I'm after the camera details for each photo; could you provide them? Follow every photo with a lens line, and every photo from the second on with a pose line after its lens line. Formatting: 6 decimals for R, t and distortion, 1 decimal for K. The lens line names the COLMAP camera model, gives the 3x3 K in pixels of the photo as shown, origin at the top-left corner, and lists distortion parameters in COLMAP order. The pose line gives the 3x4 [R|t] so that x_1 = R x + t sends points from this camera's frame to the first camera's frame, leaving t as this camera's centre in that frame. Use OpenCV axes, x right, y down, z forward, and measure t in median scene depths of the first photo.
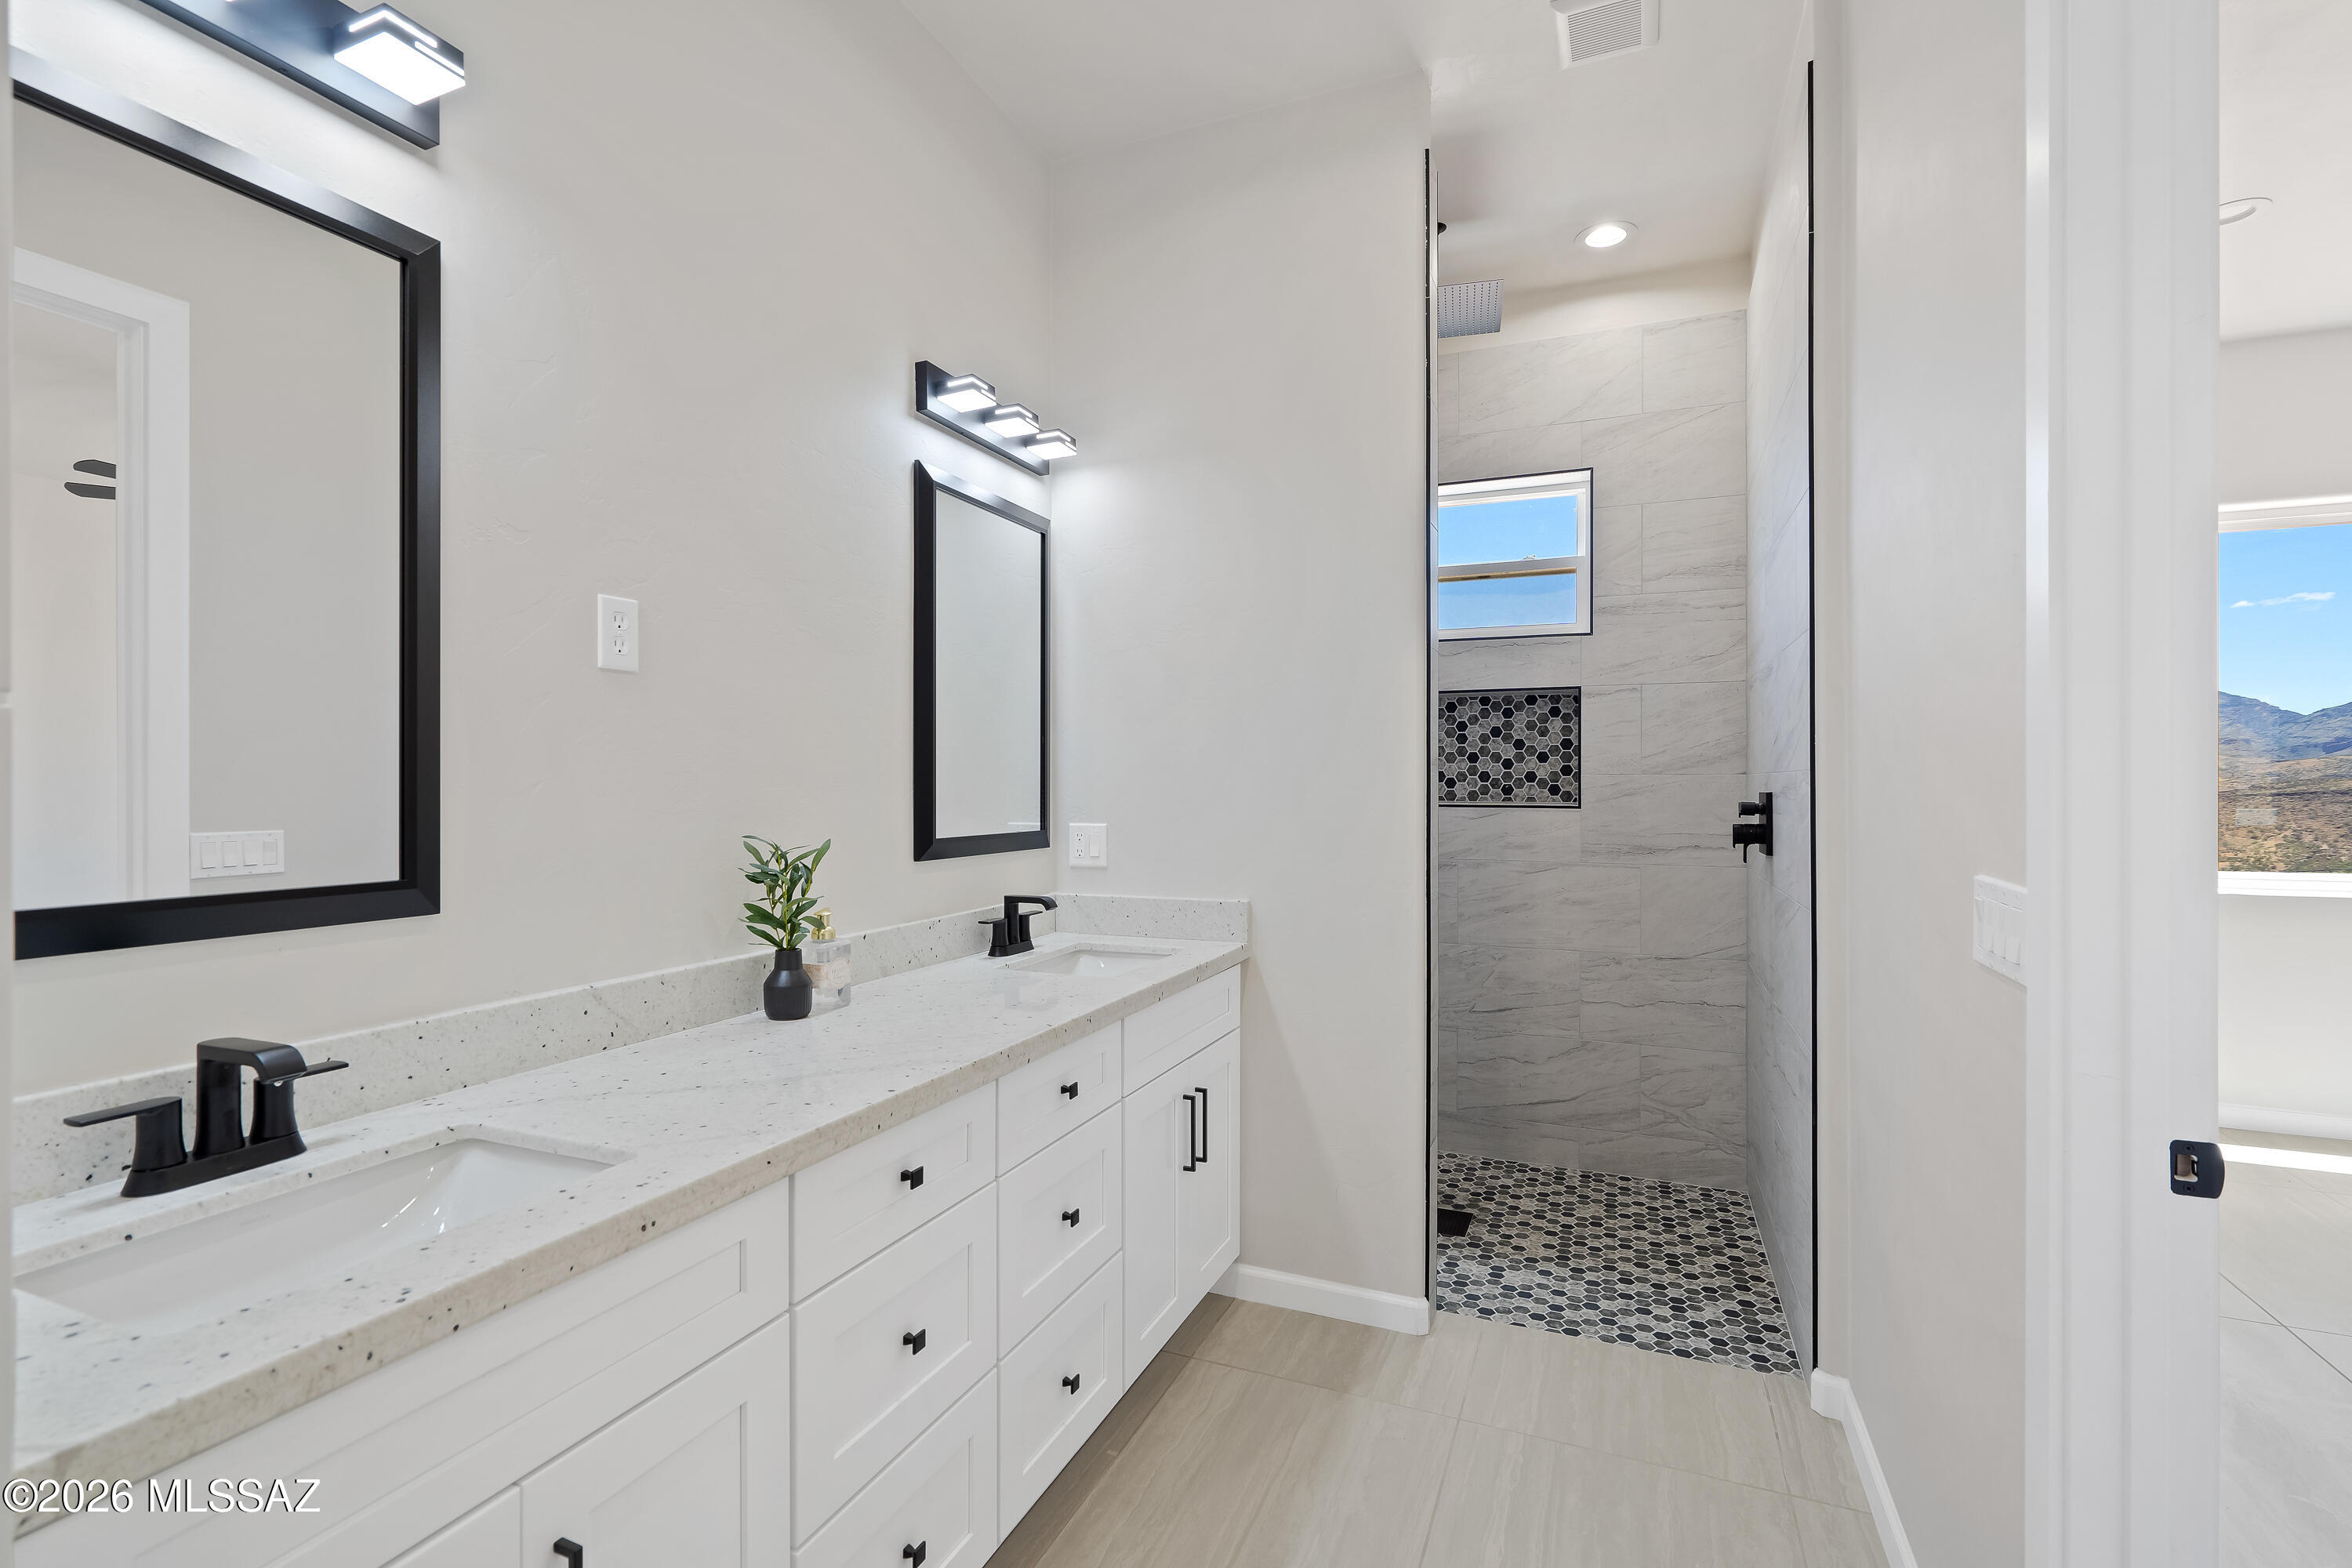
lens RADIAL K [[1076.4, 0, 1179.2], [0, 1076.4, 776.7], [0, 0, 1]] dist [-0.002237, 0.000169]
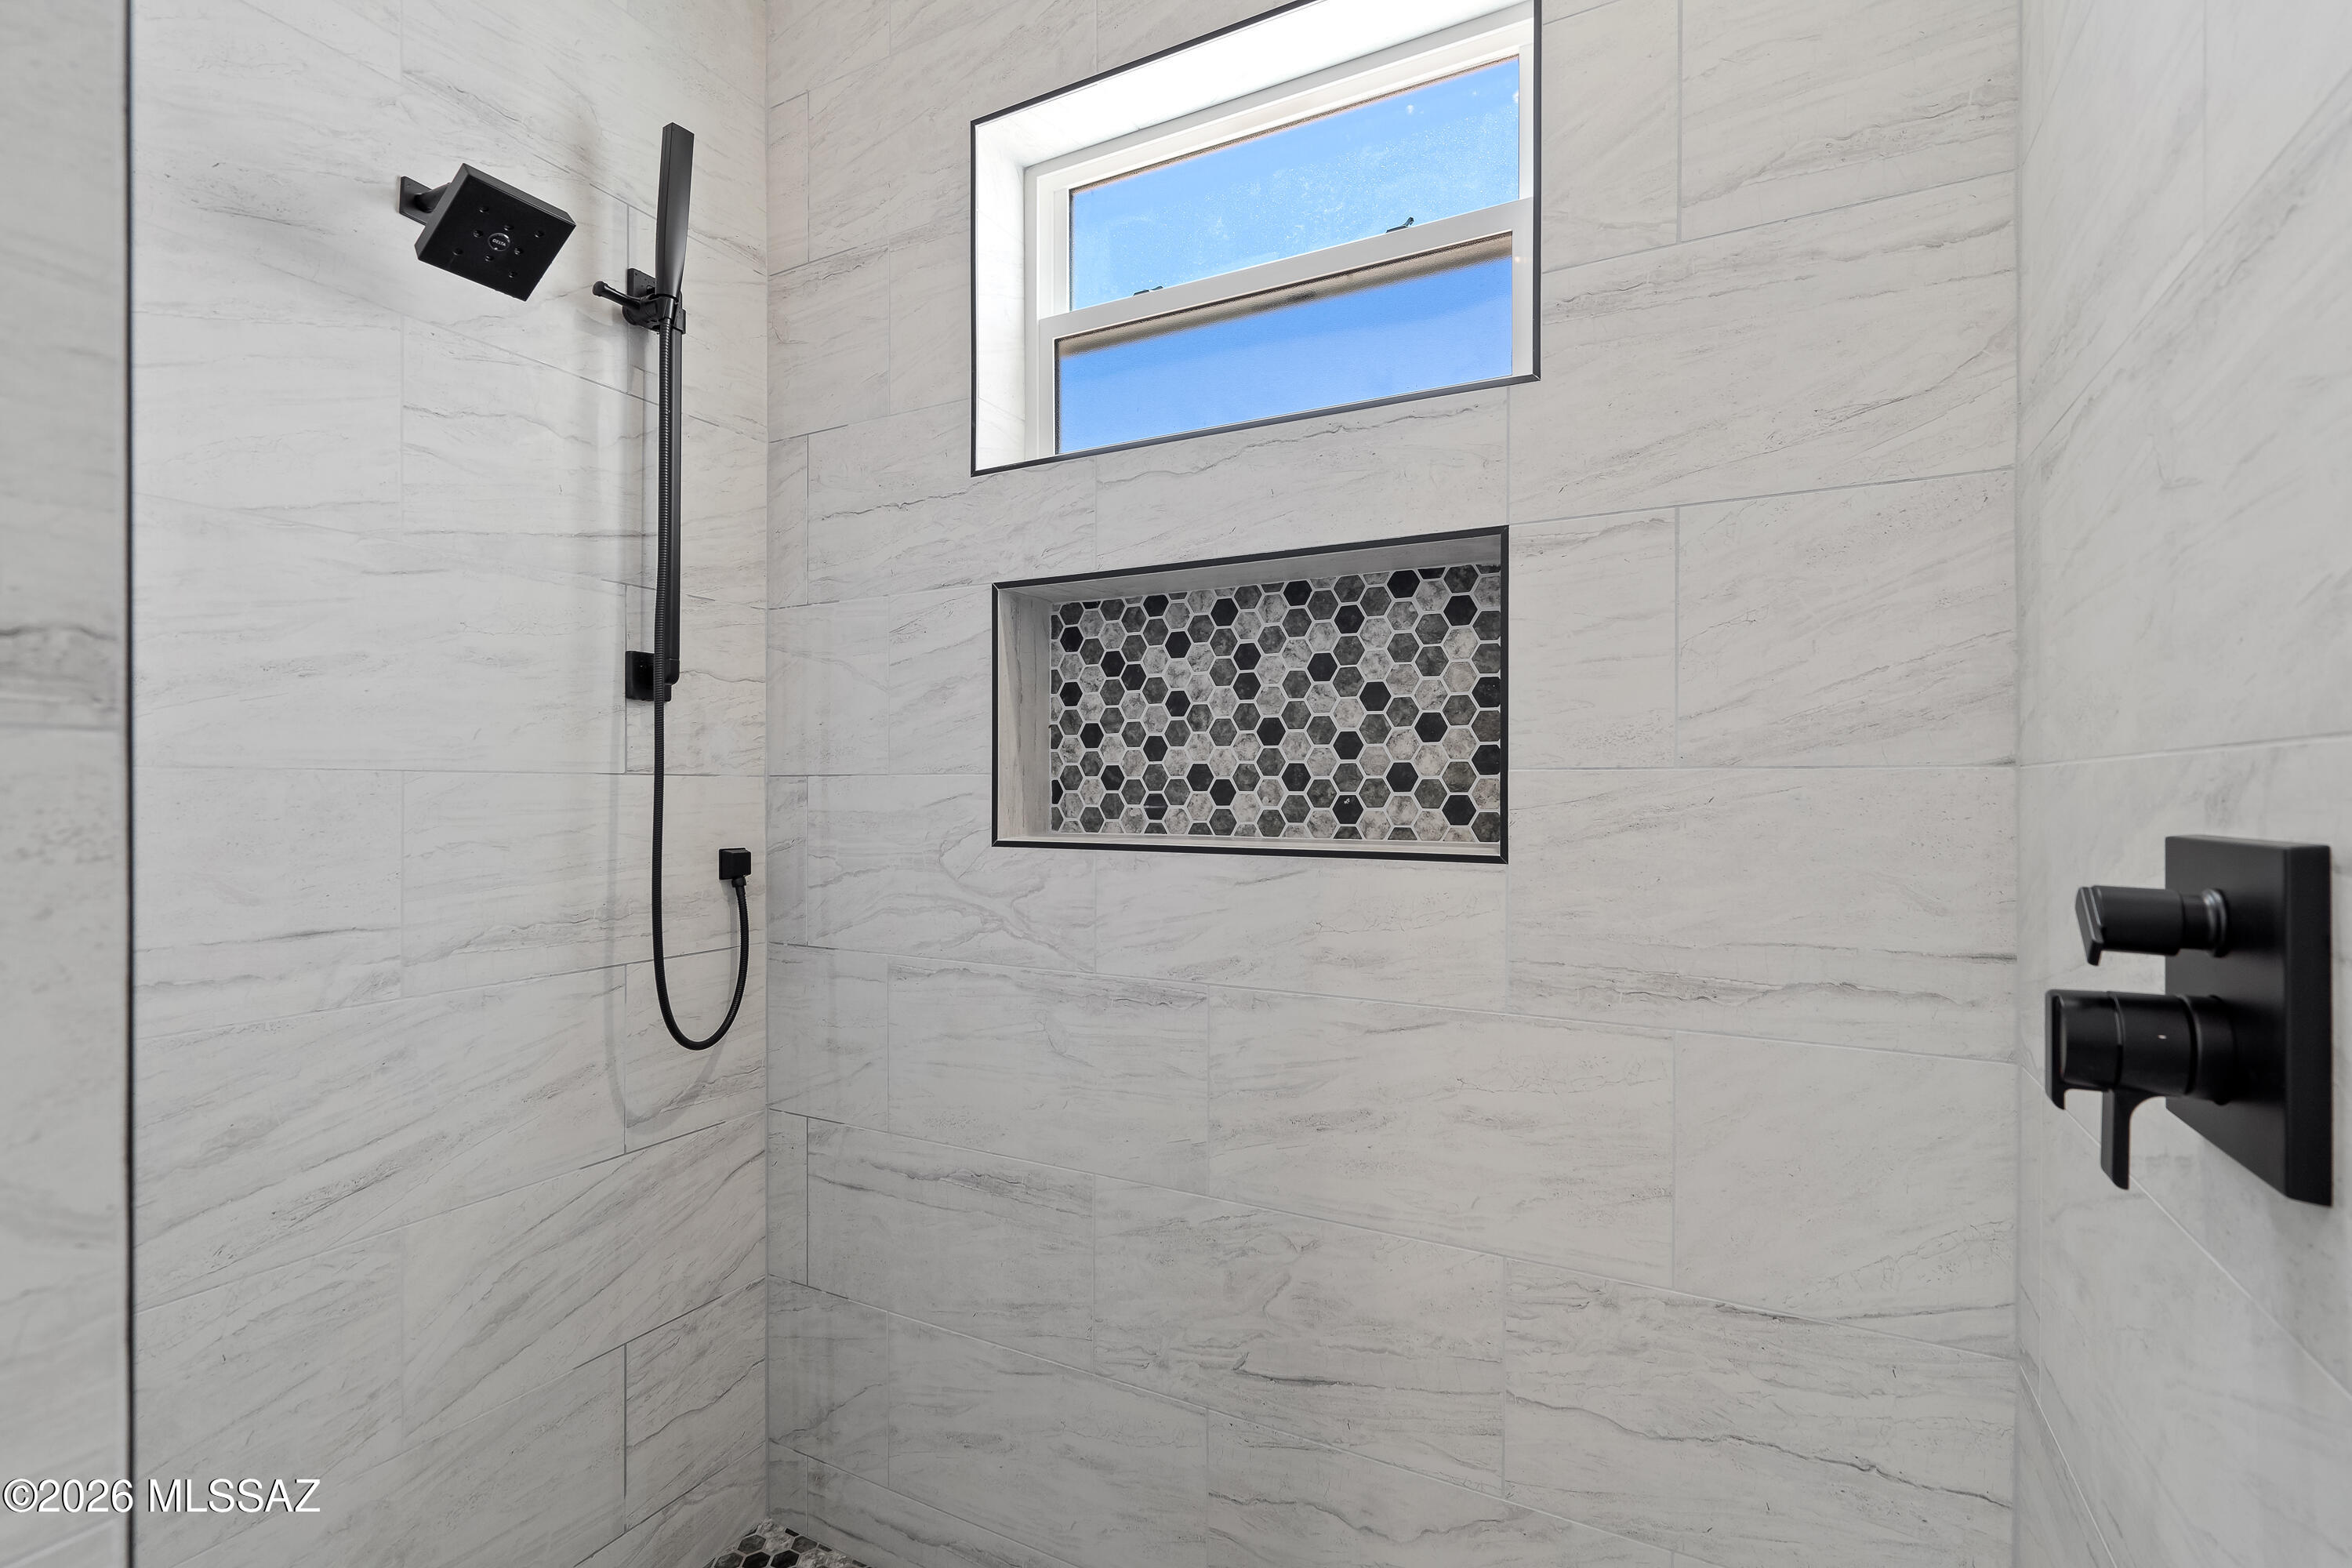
lens RADIAL K [[1076.4, 0, 1169.4], [0, 1076.4, 788.7], [0, 0, 1]] dist [-0.002237, 0.000169]
pose [[0.994034, 0.000092, -0.109070, 0.285243], [0.000297, 0.999994, 0.003553, 0.002970], [0.109070, -0.003564, 0.994028, 0.597341]]
